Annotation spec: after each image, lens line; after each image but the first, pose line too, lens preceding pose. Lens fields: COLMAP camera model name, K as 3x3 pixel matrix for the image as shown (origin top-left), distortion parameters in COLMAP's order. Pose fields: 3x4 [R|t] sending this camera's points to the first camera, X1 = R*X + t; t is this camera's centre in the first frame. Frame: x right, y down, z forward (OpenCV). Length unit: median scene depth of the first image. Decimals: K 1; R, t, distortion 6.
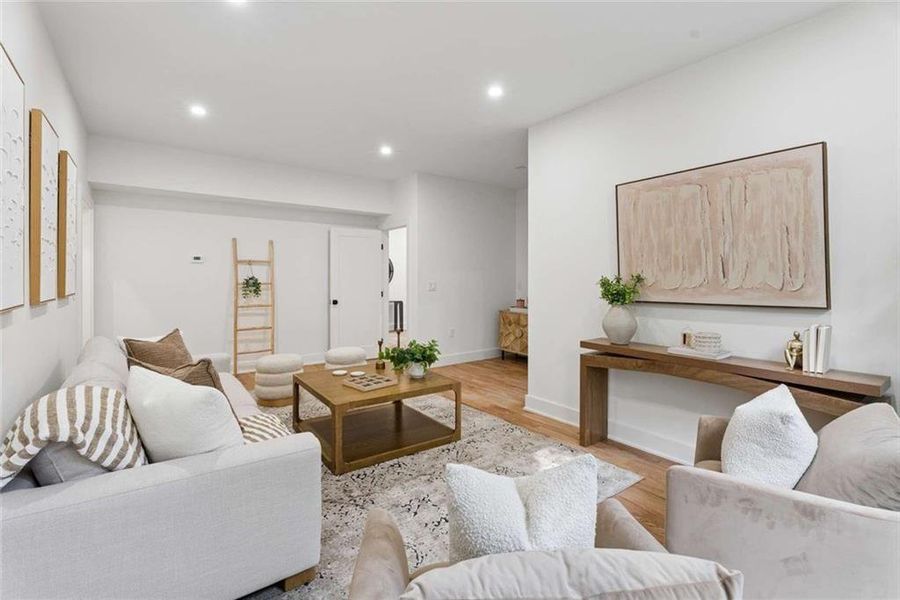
lens RADIAL K [[403.4, 0, 450.0], [0, 403.4, 300.0], [0, 0, 1]] dist [-0.000381, -0.000005]
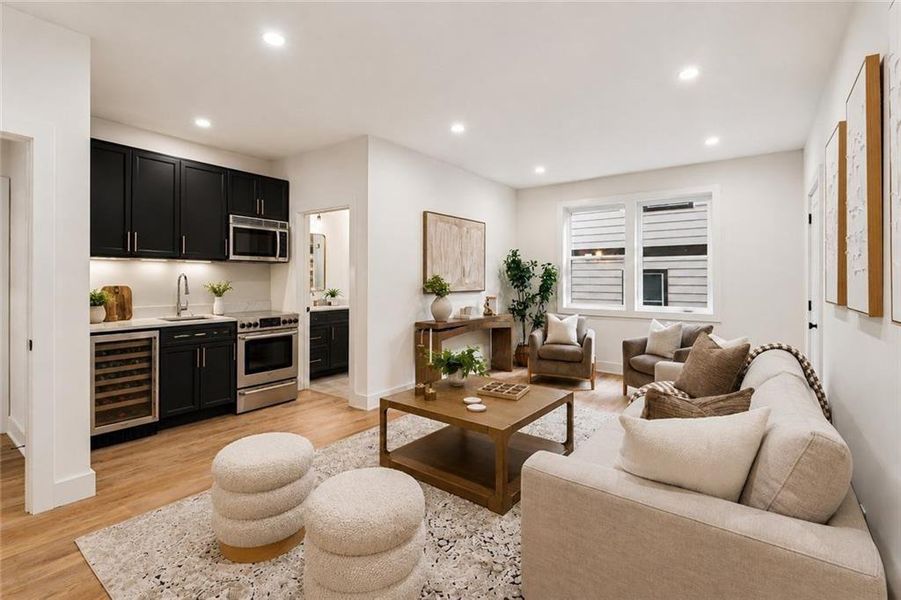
lens RADIAL K [[416.6, 0, 444.6], [0, 416.6, 280.3], [0, 0, 1]] dist [-0.001363, 0.000229]
pose [[-0.292176, -0.005317, 0.956350, -1.050339], [0.030160, 0.999436, 0.014771, -0.068438], [-0.955889, 0.033159, -0.291851, 1.391788]]
